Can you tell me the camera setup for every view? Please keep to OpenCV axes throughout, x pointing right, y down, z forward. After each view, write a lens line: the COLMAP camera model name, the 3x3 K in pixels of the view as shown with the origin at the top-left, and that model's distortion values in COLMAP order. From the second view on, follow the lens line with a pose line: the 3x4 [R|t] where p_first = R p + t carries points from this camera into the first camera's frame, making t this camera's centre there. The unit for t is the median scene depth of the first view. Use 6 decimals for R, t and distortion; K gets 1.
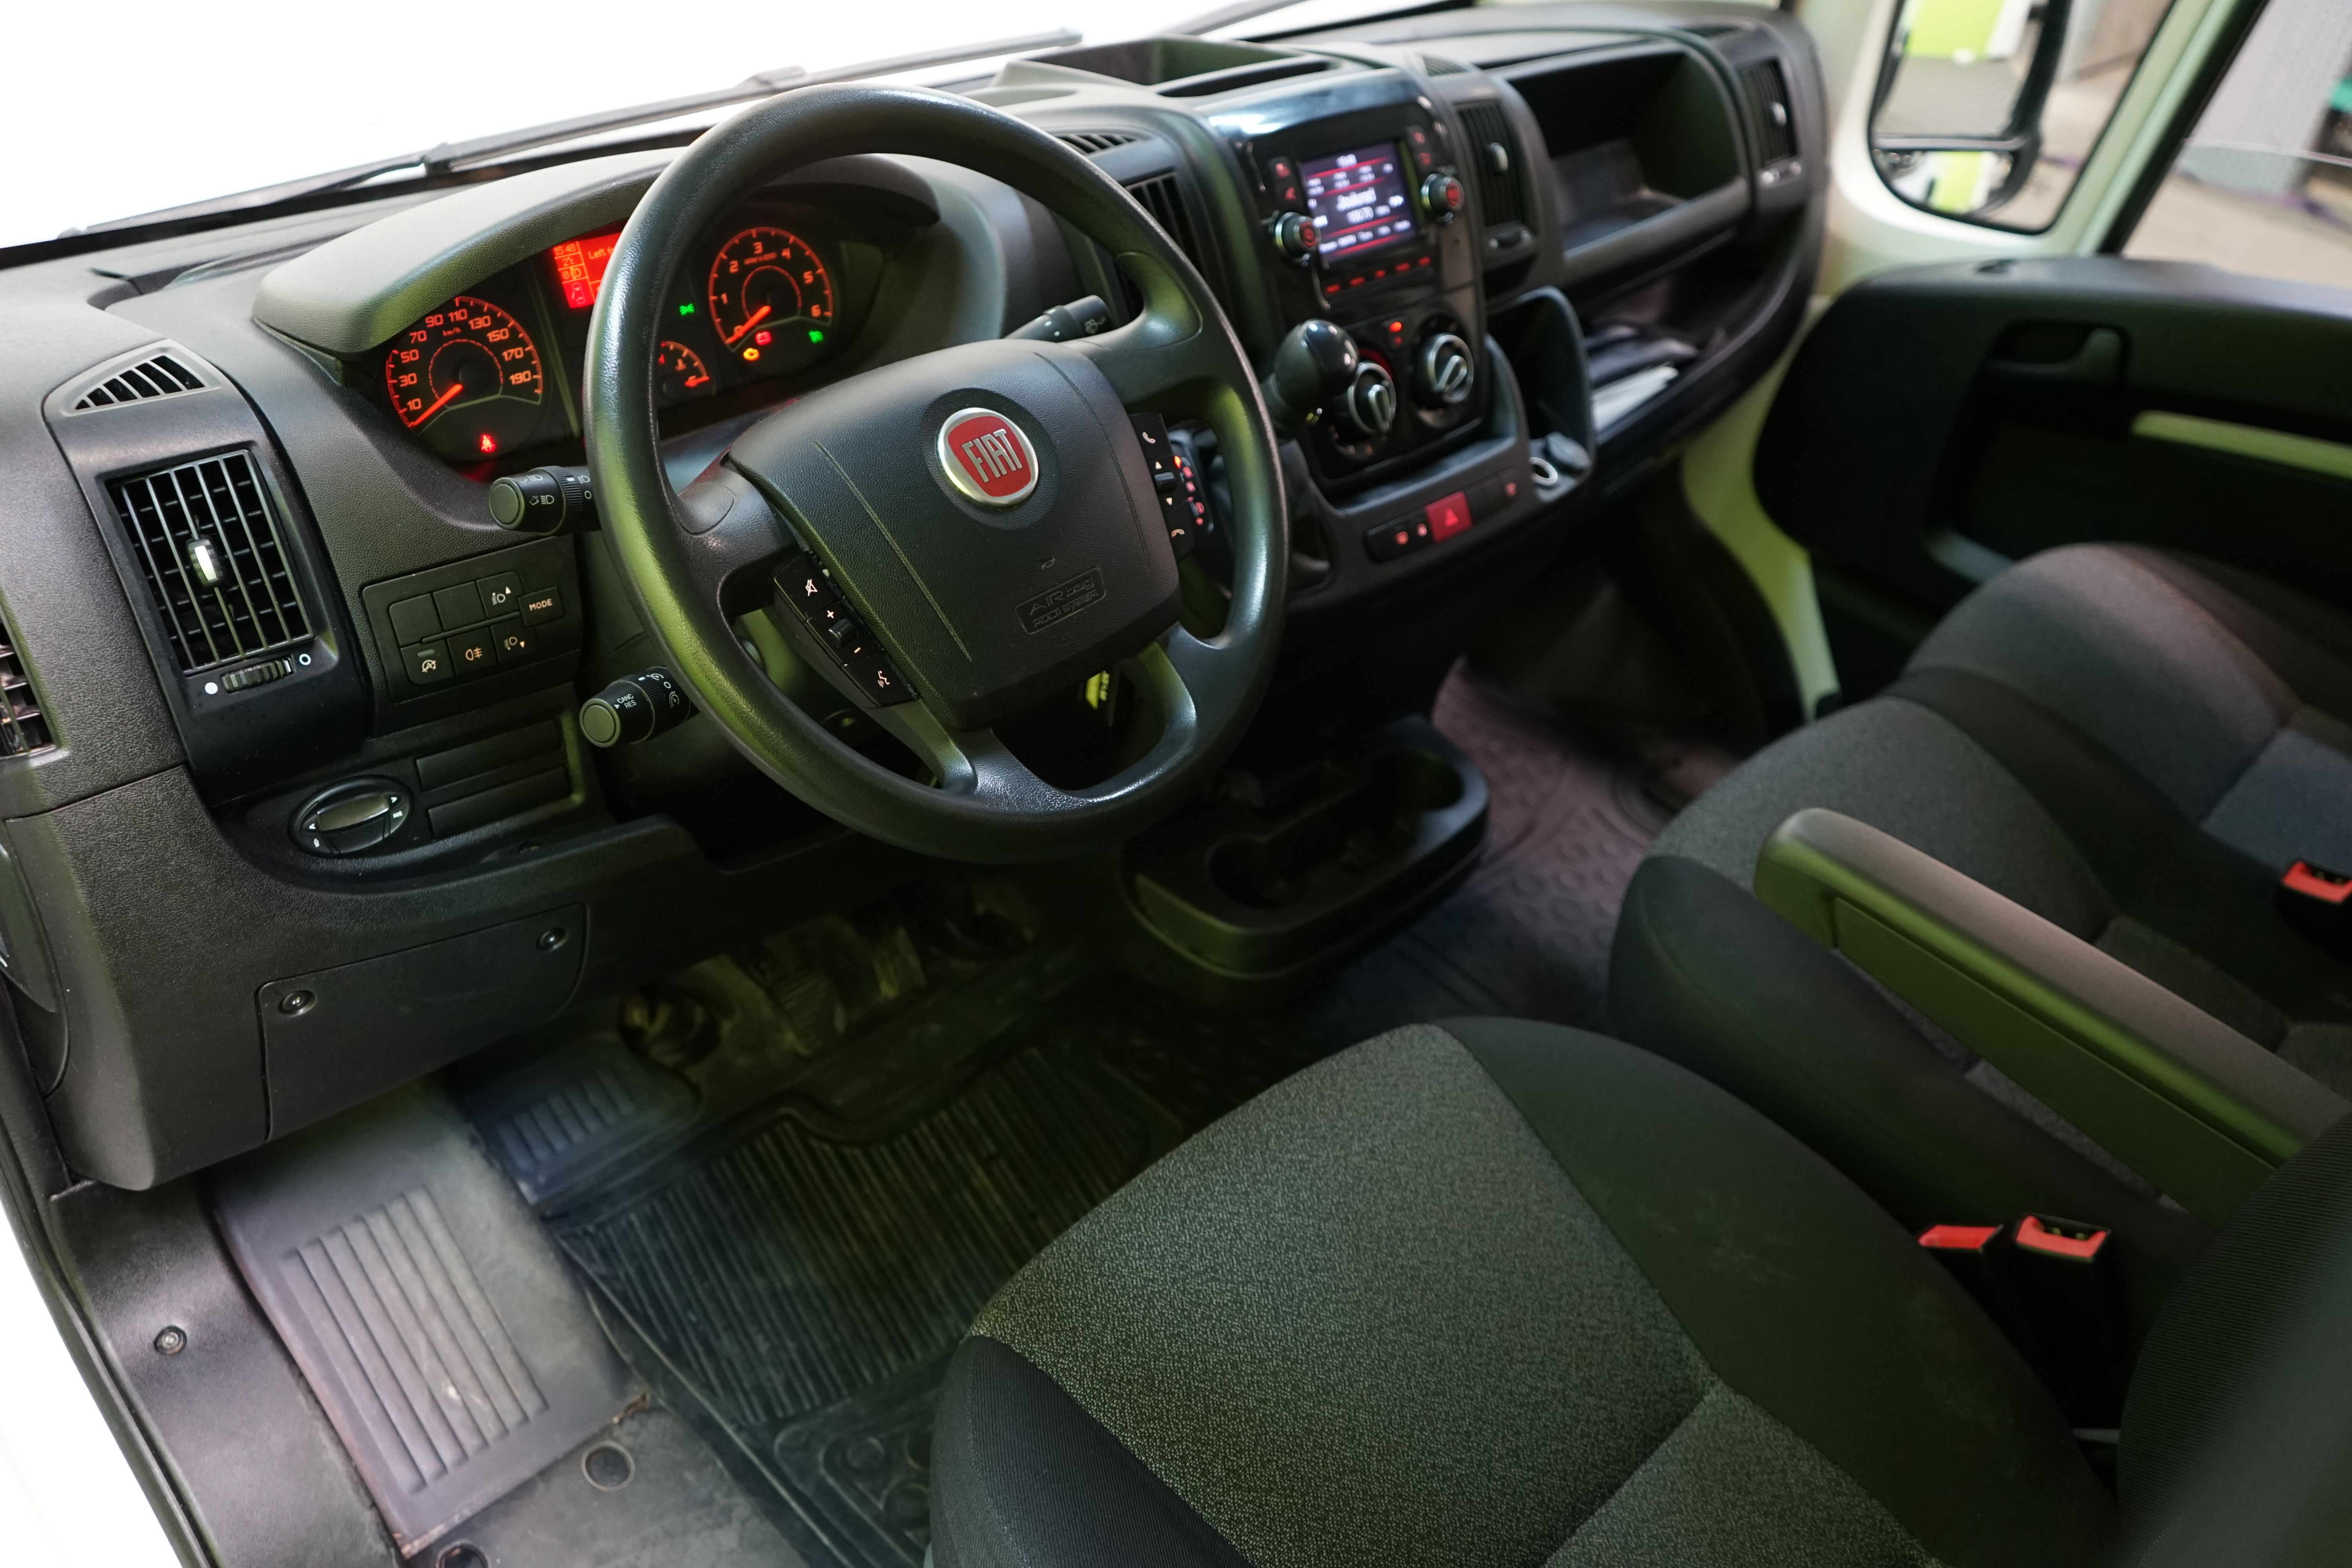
lens RADIAL K [[1917.3, 0, 1188.3], [0, 1917.3, 772.7], [0, 0, 1]] dist [-0.024382, 0.011125]
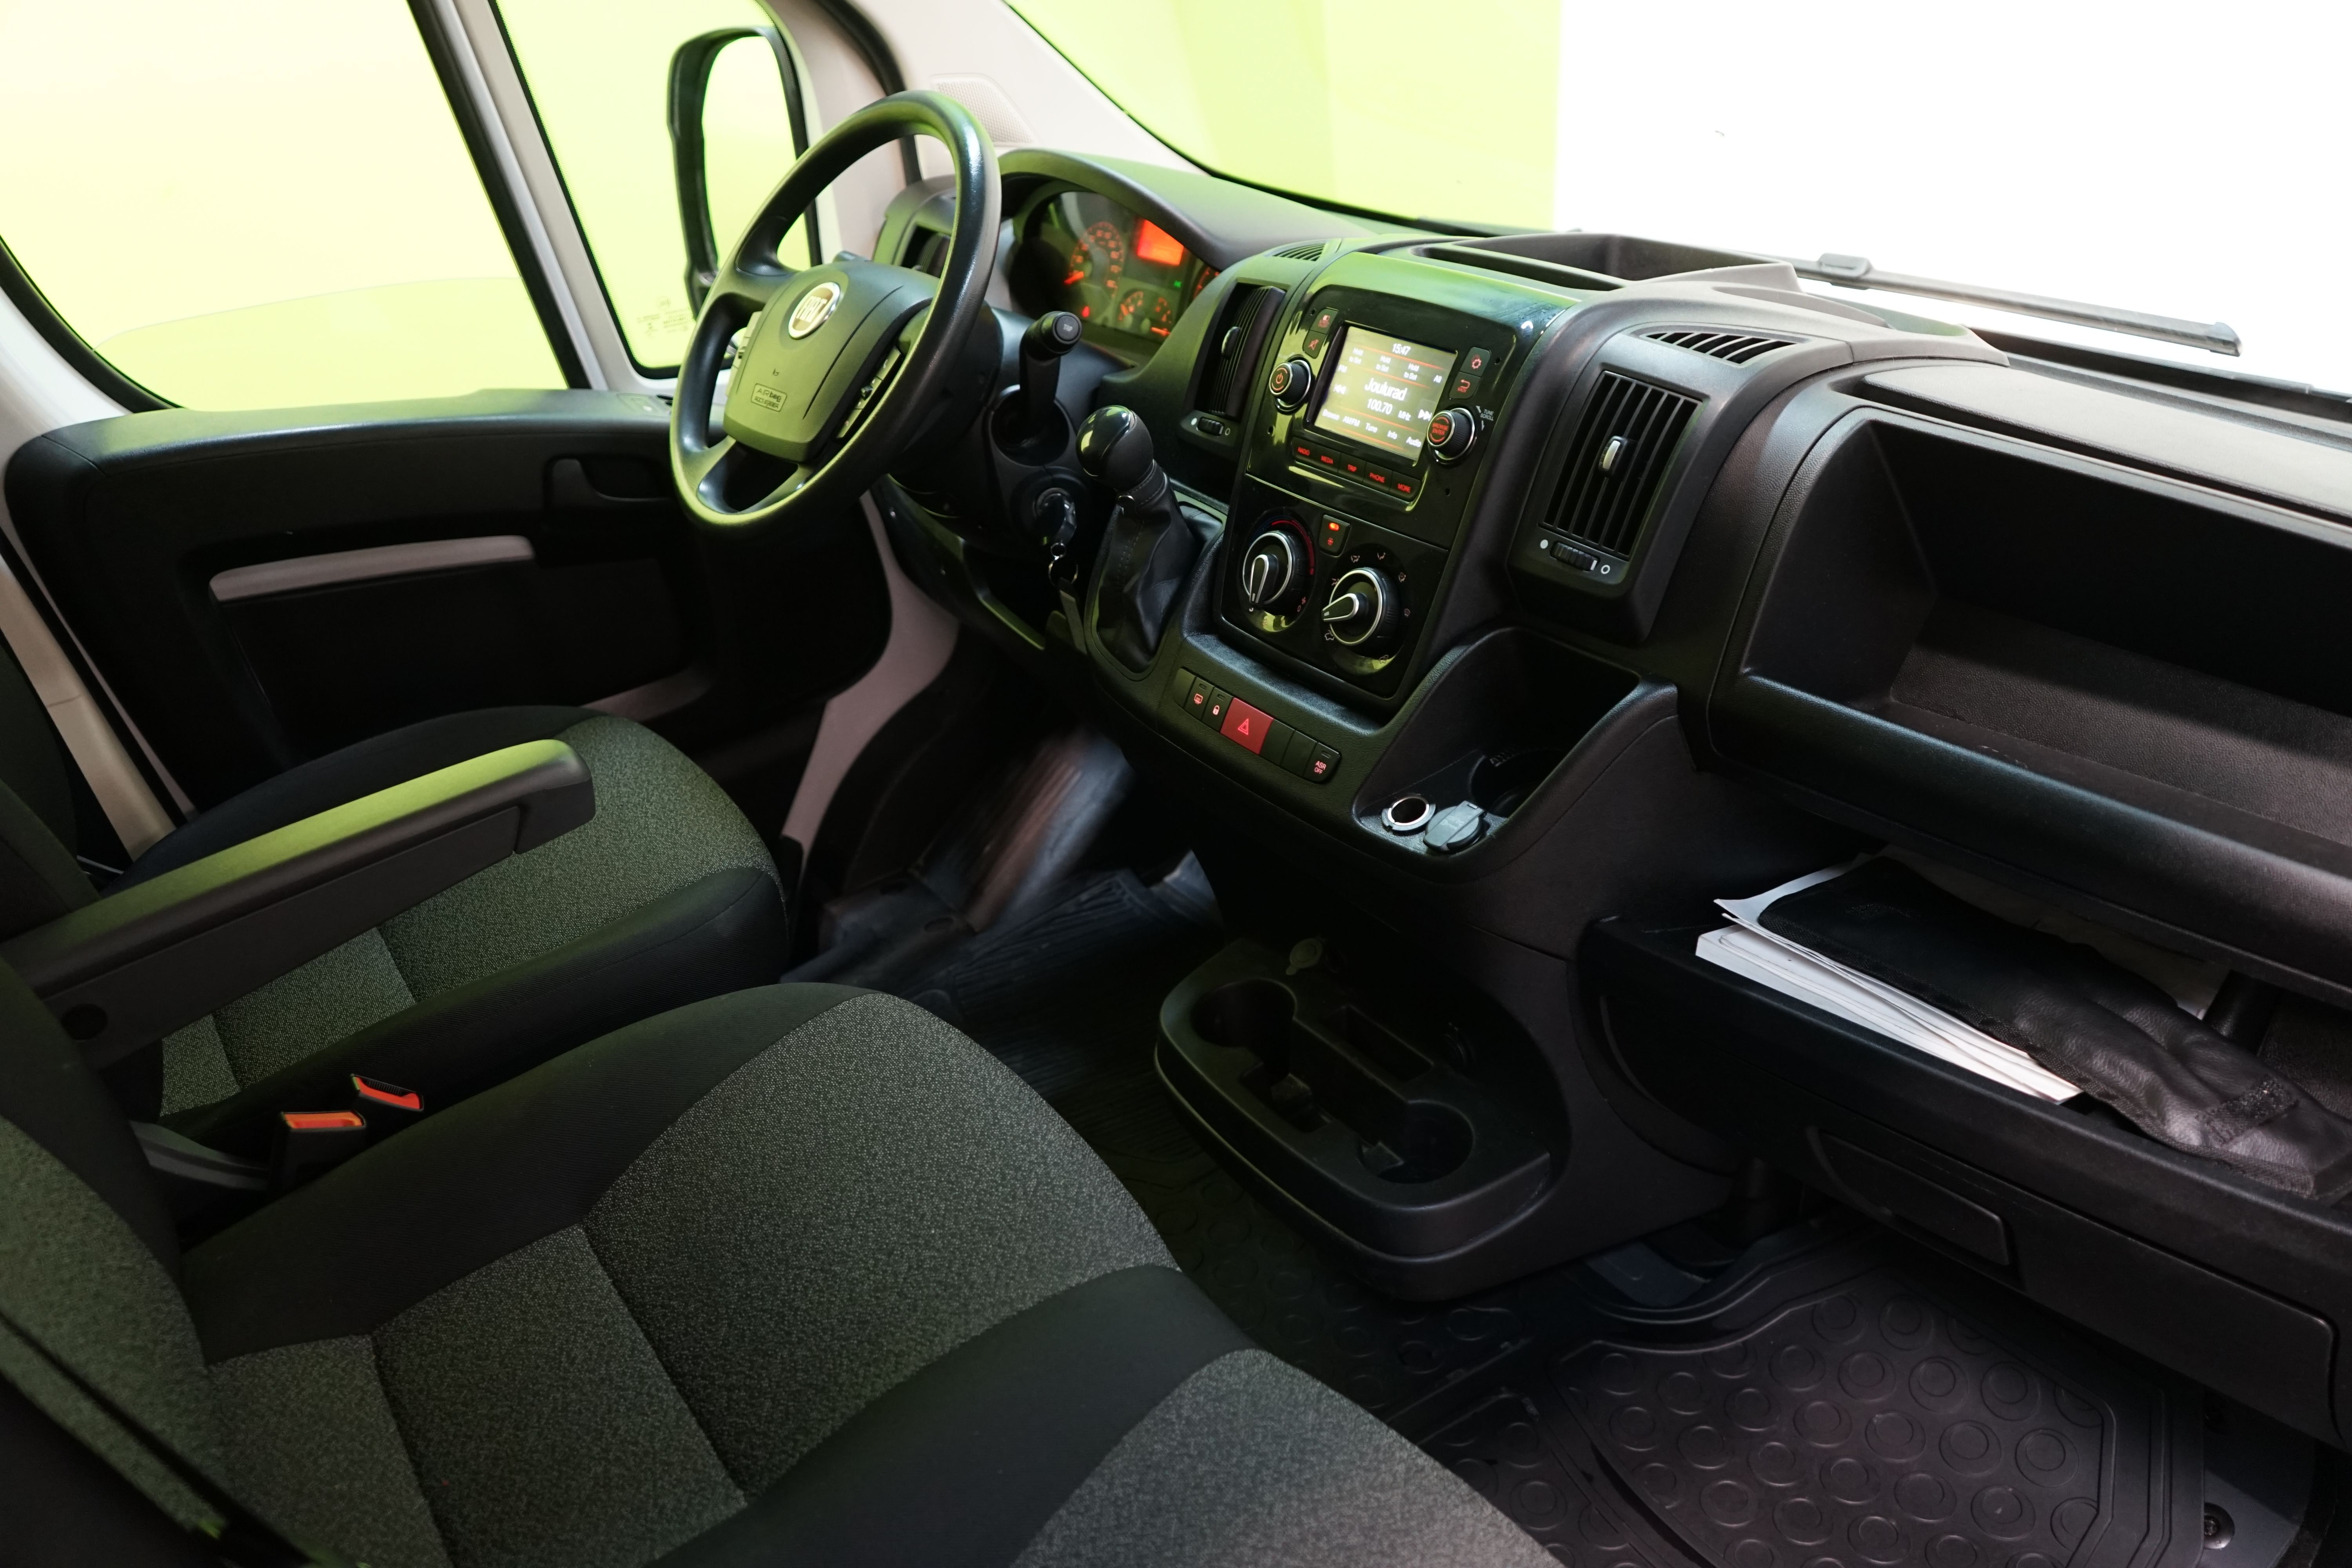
lens RADIAL K [[1917.3, 0, 1177.5], [0, 1917.3, 799.4], [0, 0, 1]] dist [-0.024382, 0.011125]
pose [[-0.208729, 0.400029, -0.892418, 1.011701], [-0.504903, 0.737422, 0.448644, -0.521697], [0.837559, 0.544229, 0.048055, 0.994185]]
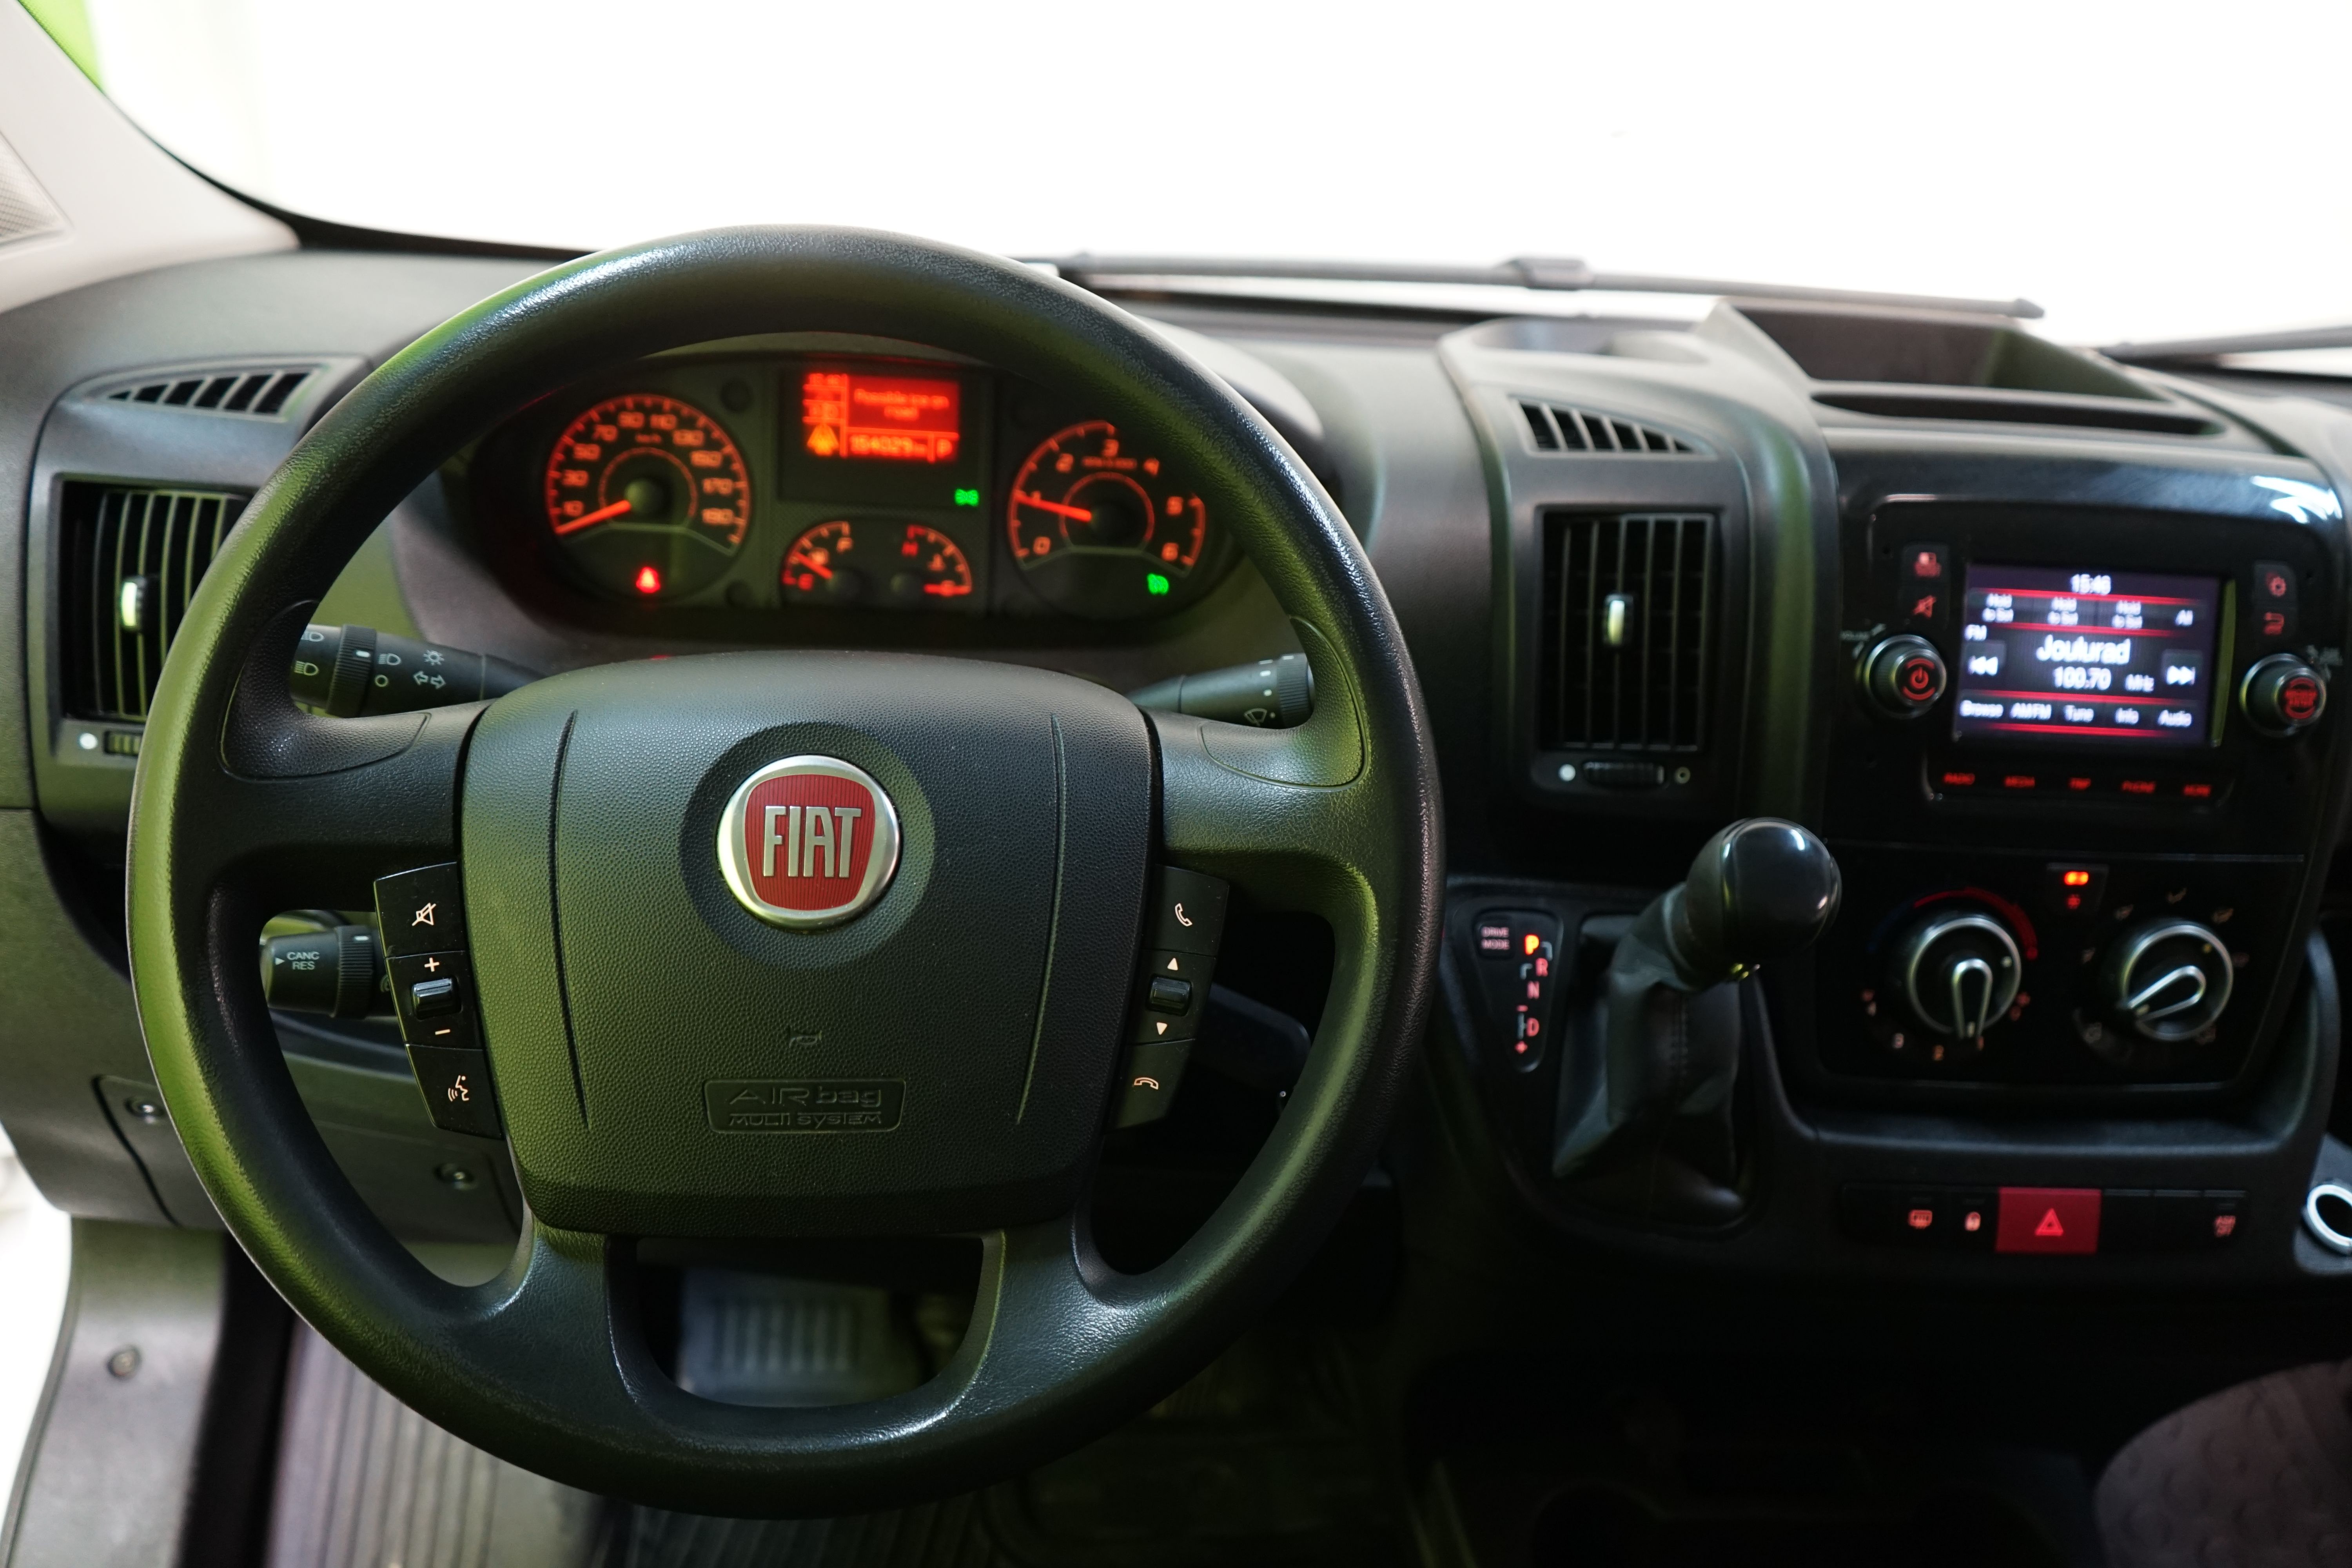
lens RADIAL K [[1917.3, 0, 1160.1], [0, 1917.3, 770.2], [0, 0, 1]] dist [-0.024382, 0.011125]
pose [[0.733670, 0.356160, -0.578687, 0.232407], [-0.404685, 0.913146, 0.048940, -0.185091], [0.545856, 0.198280, 0.814080, 0.393481]]
